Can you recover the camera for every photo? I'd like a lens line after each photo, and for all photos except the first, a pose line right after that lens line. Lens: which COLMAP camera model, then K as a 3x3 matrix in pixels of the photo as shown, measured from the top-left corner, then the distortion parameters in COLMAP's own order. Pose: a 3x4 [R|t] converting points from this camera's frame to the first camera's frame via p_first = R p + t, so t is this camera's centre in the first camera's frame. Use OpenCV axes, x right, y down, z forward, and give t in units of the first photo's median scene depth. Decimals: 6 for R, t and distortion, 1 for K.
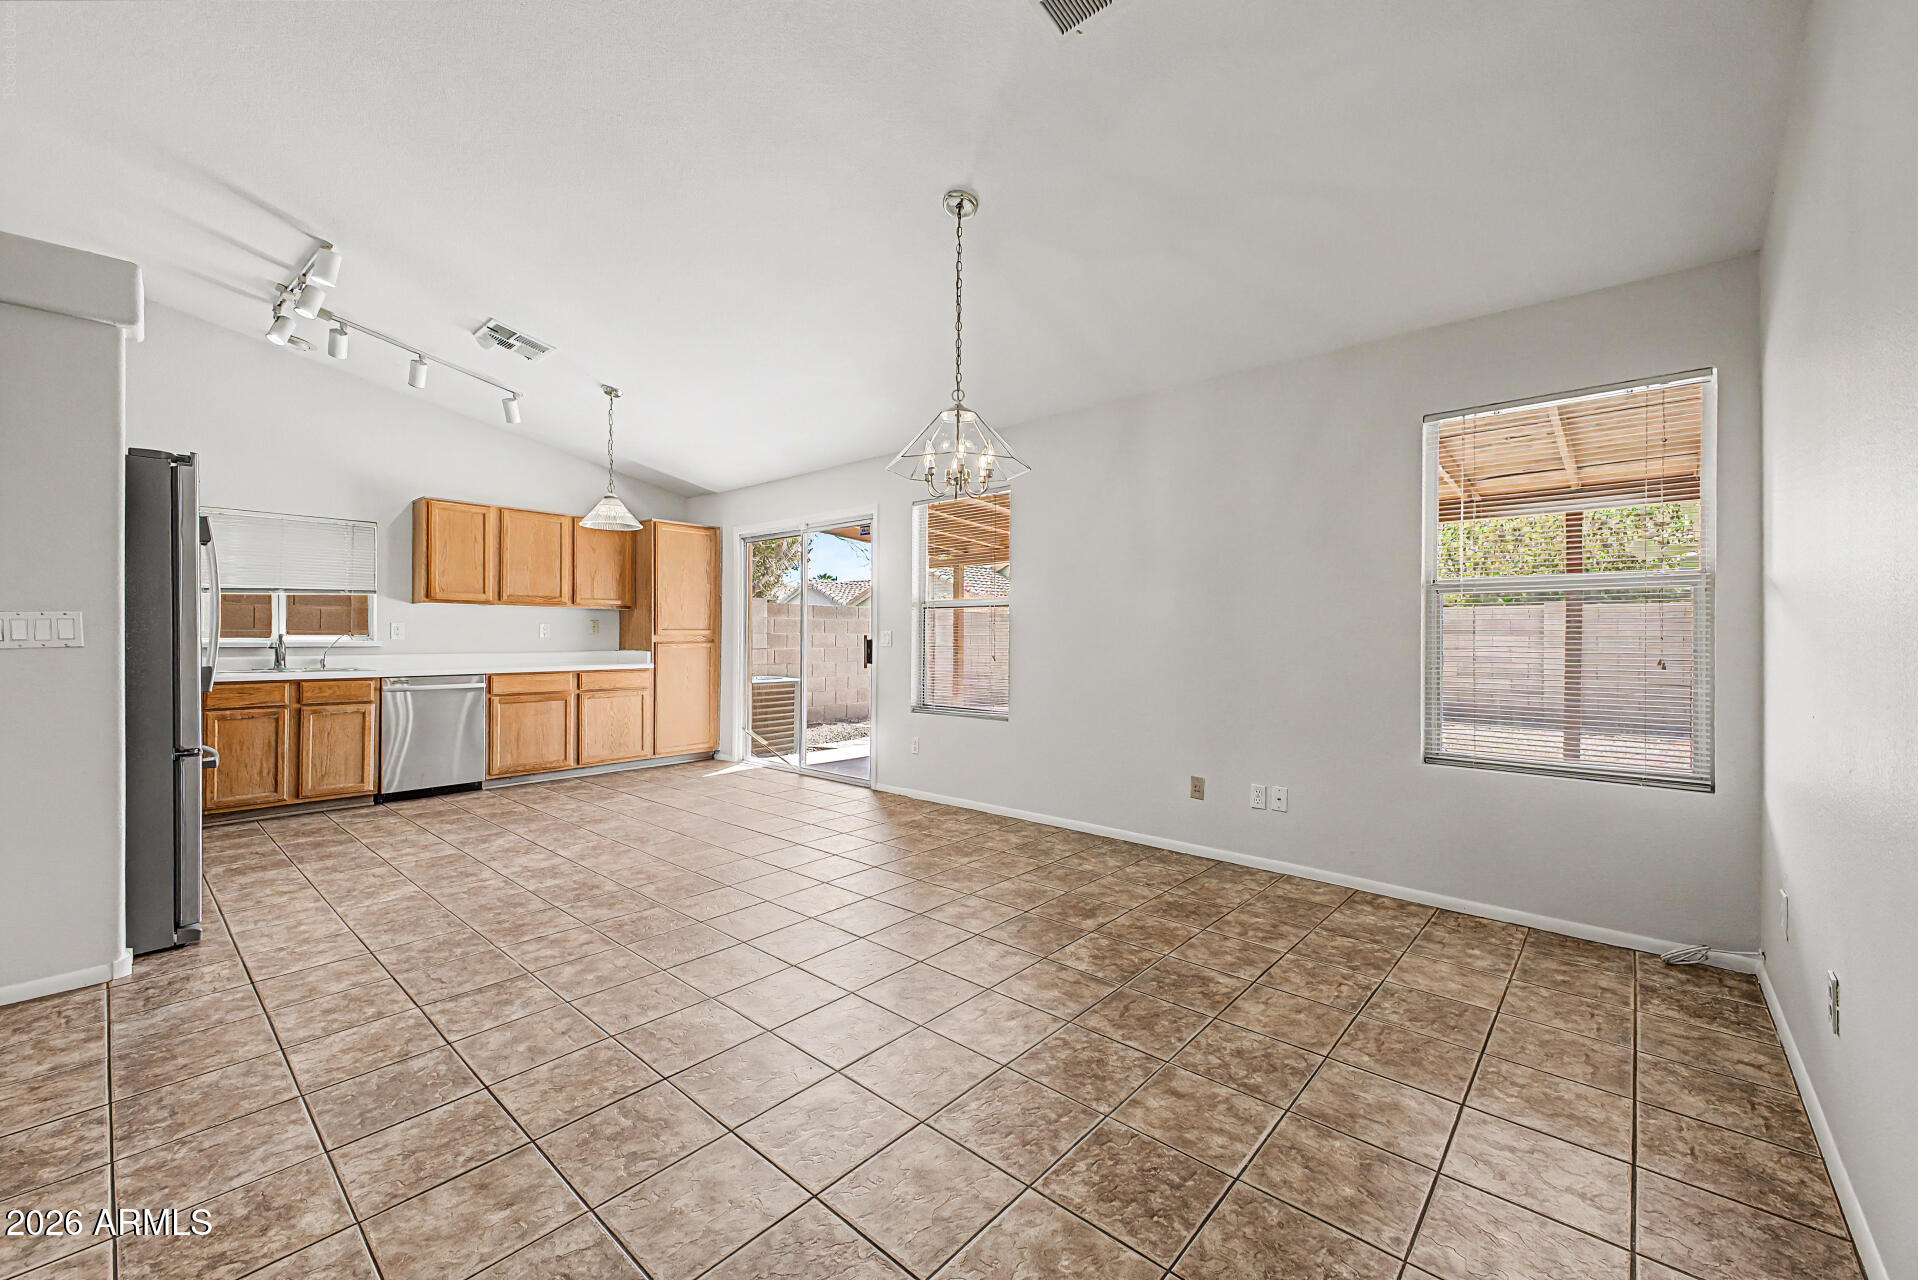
lens RADIAL K [[757.5, 0, 964.4], [0, 757.5, 634.1], [0, 0, 1]] dist [0.020984, -0.002533]
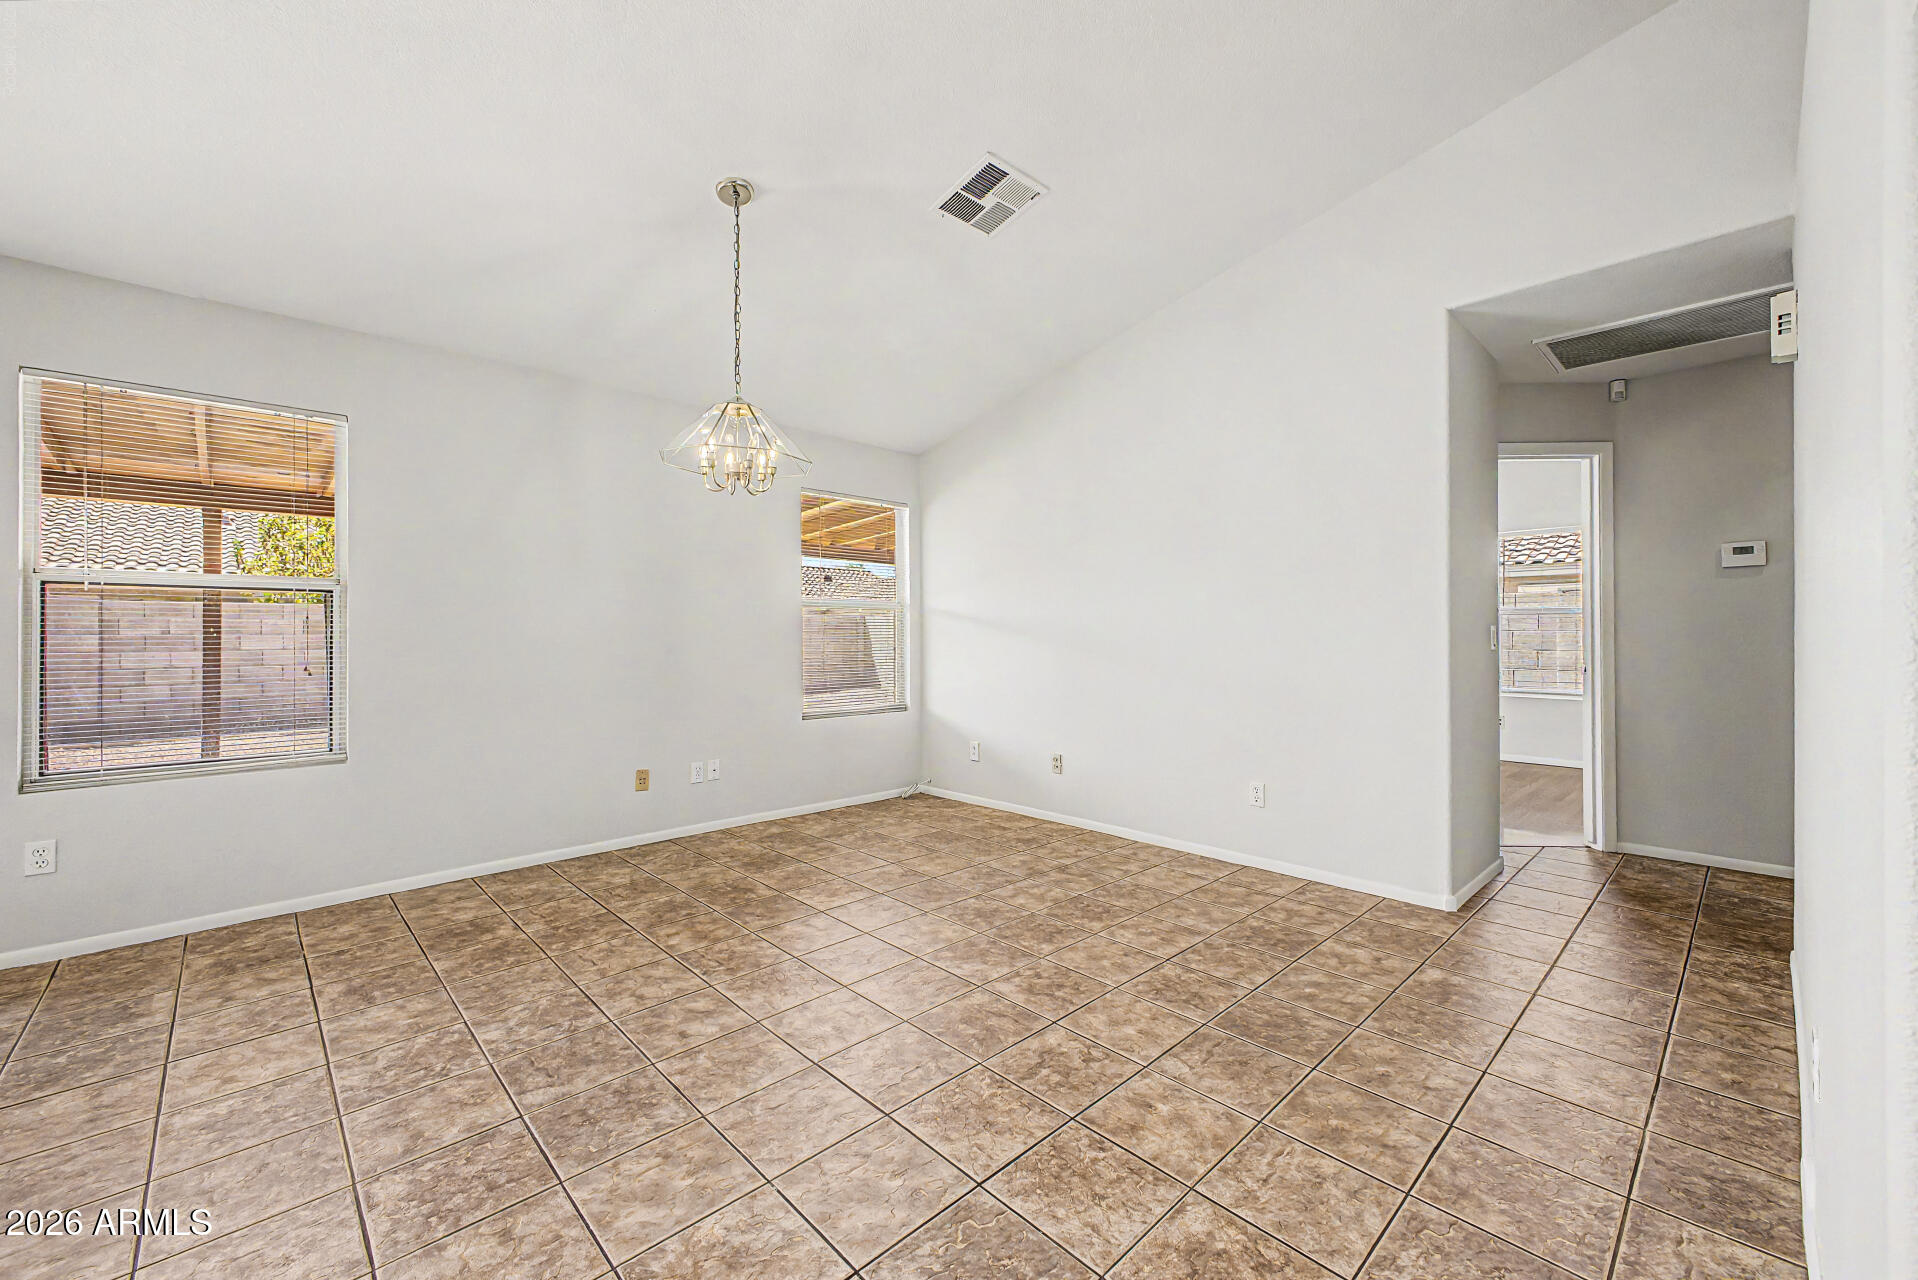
lens RADIAL K [[757.5, 0, 964.9], [0, 757.5, 634.1], [0, 0, 1]] dist [0.020984, -0.002533]
pose [[0.084655, -0.000199, 0.996410, -0.595270], [0.002198, 0.999998, 0.000013, 0.000615], [-0.996408, 0.002189, 0.084655, 0.391102]]
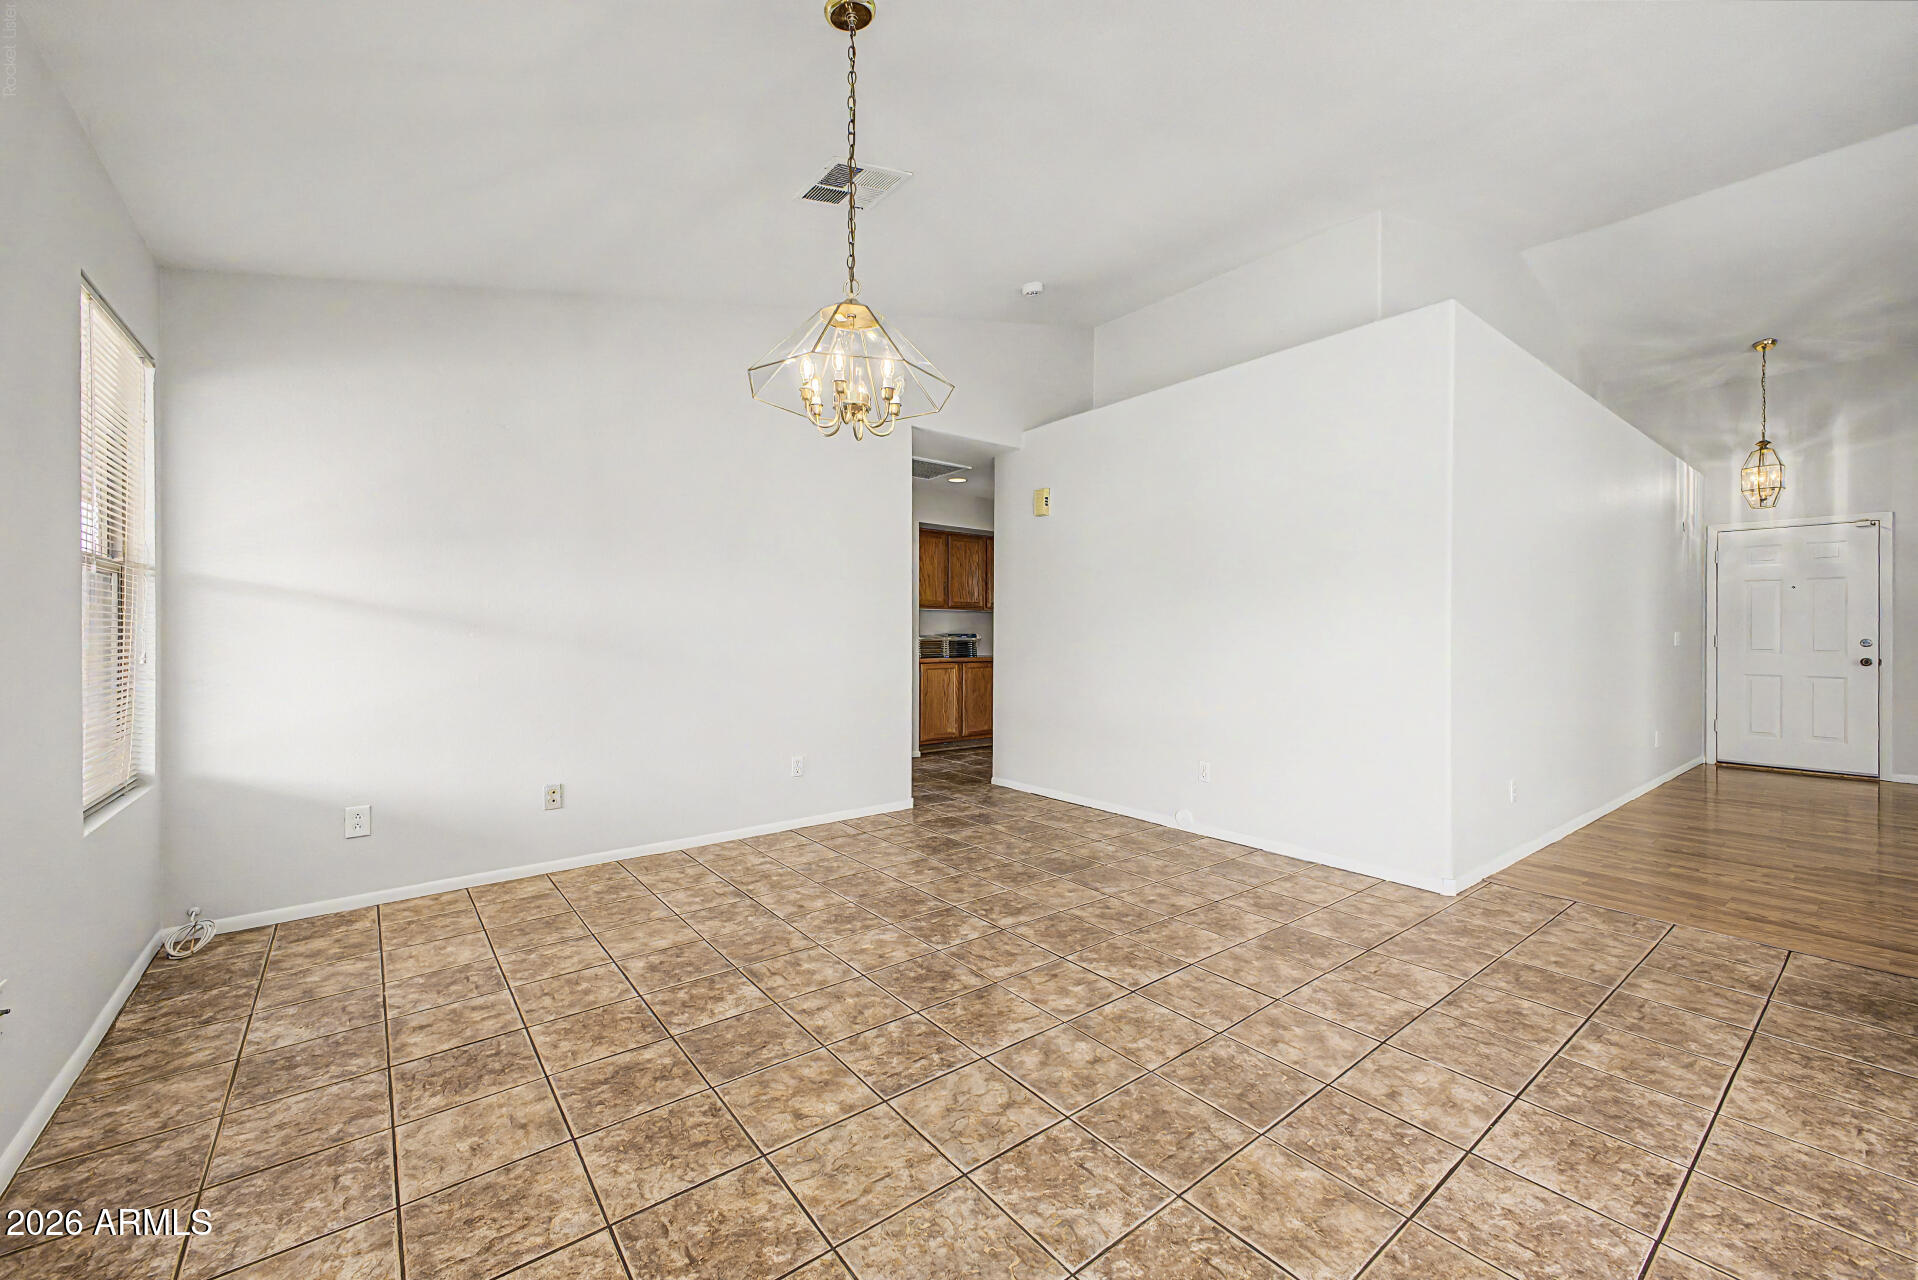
lens RADIAL K [[757.5, 0, 960.3], [0, 757.5, 637.3], [0, 0, 1]] dist [0.020984, -0.002533]
pose [[-0.983122, -0.004882, 0.182886, -0.148134], [-0.003919, 0.999976, 0.005628, 0.001927], [-0.182909, 0.004816, -0.983118, 1.041410]]
